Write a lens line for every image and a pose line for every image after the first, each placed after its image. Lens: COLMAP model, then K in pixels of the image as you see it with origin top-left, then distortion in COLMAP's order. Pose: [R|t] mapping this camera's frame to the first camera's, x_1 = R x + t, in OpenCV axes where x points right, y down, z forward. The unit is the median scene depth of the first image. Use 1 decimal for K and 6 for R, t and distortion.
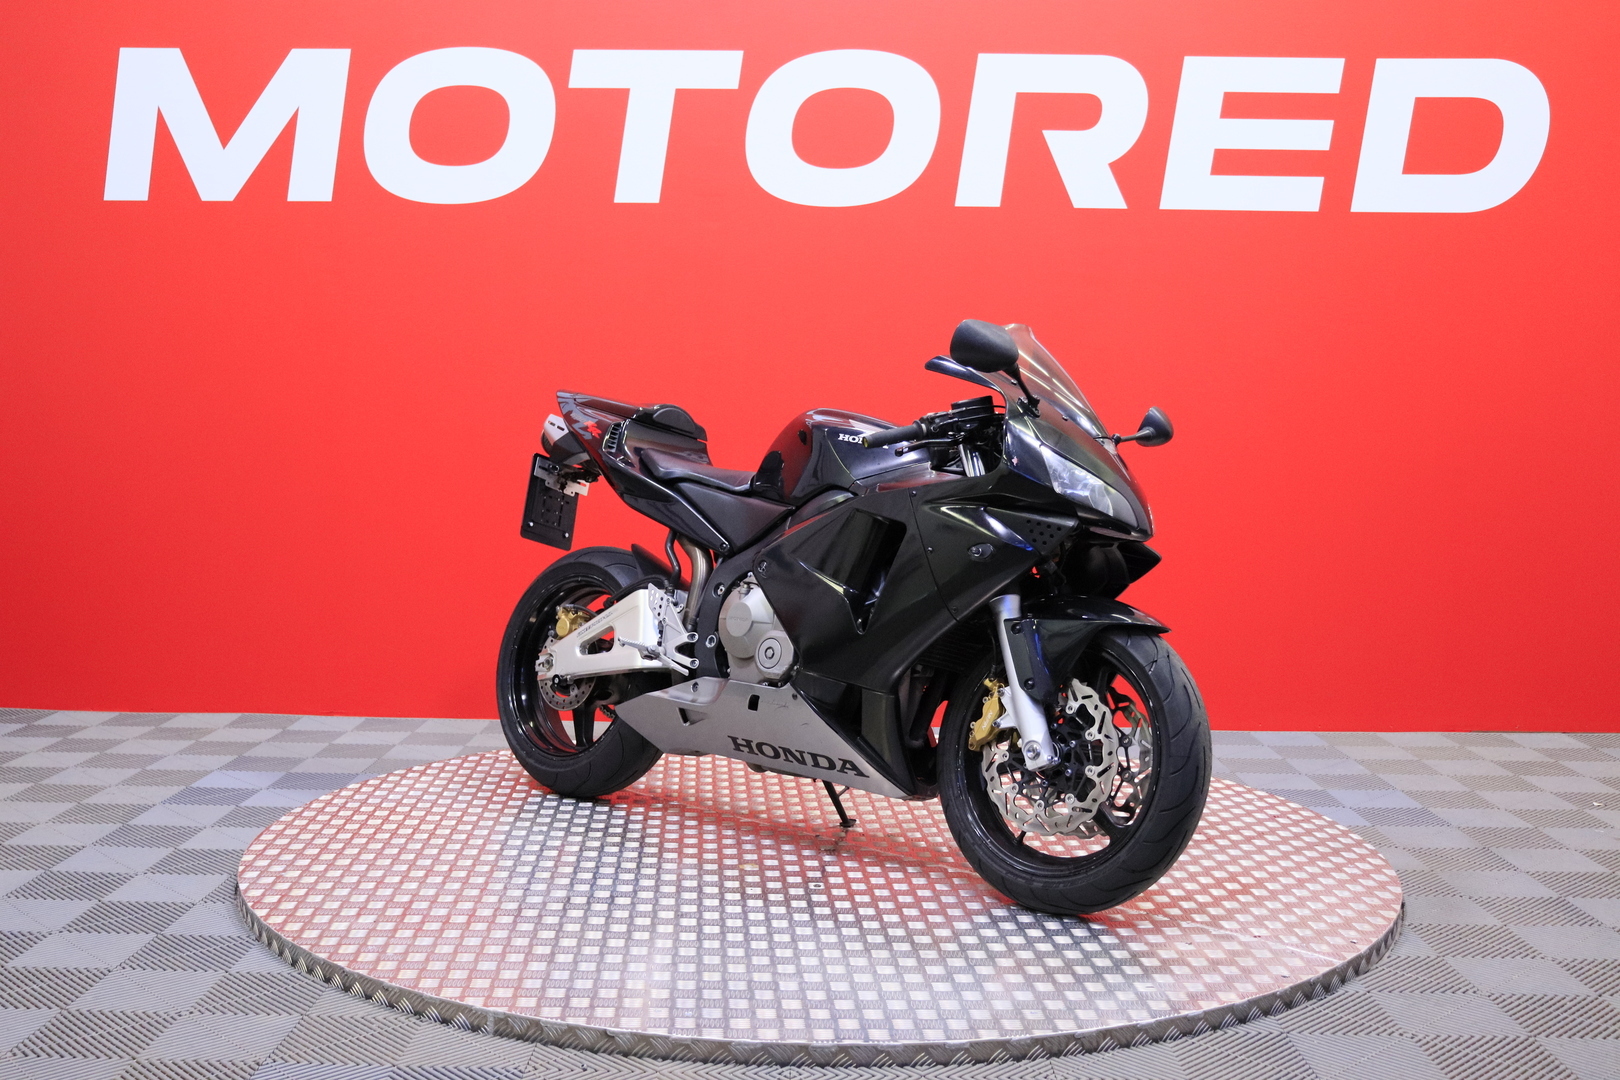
lens RADIAL K [[1779.7, 0, 809.9], [0, 1779.7, 539.7], [0, 0, 1]] dist [-0.015547, 0.000000]
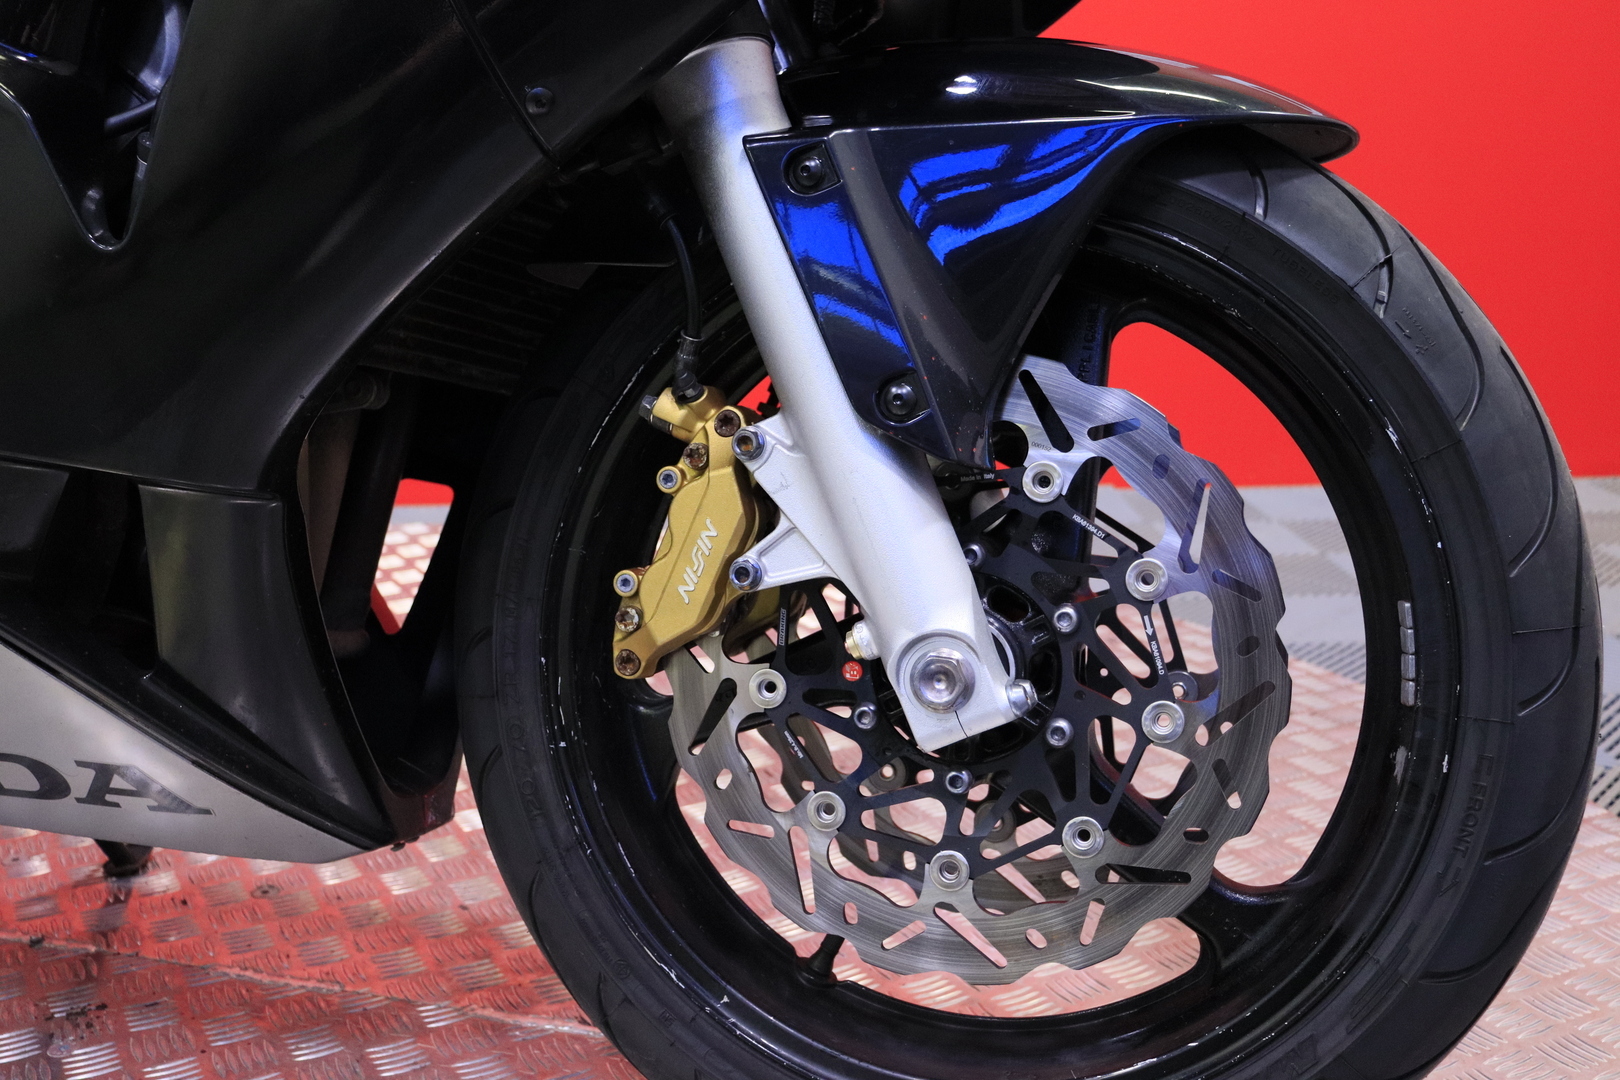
lens RADIAL K [[1779.7, 0, 810.7], [0, 1779.7, 540.1], [0, 0, 1]] dist [-0.015547, 0.000000]
pose [[0.908751, -0.132979, 0.395585, 0.016463], [0.062778, 0.980649, 0.185438, 0.053906], [-0.412590, -0.143683, 0.899514, 0.774882]]
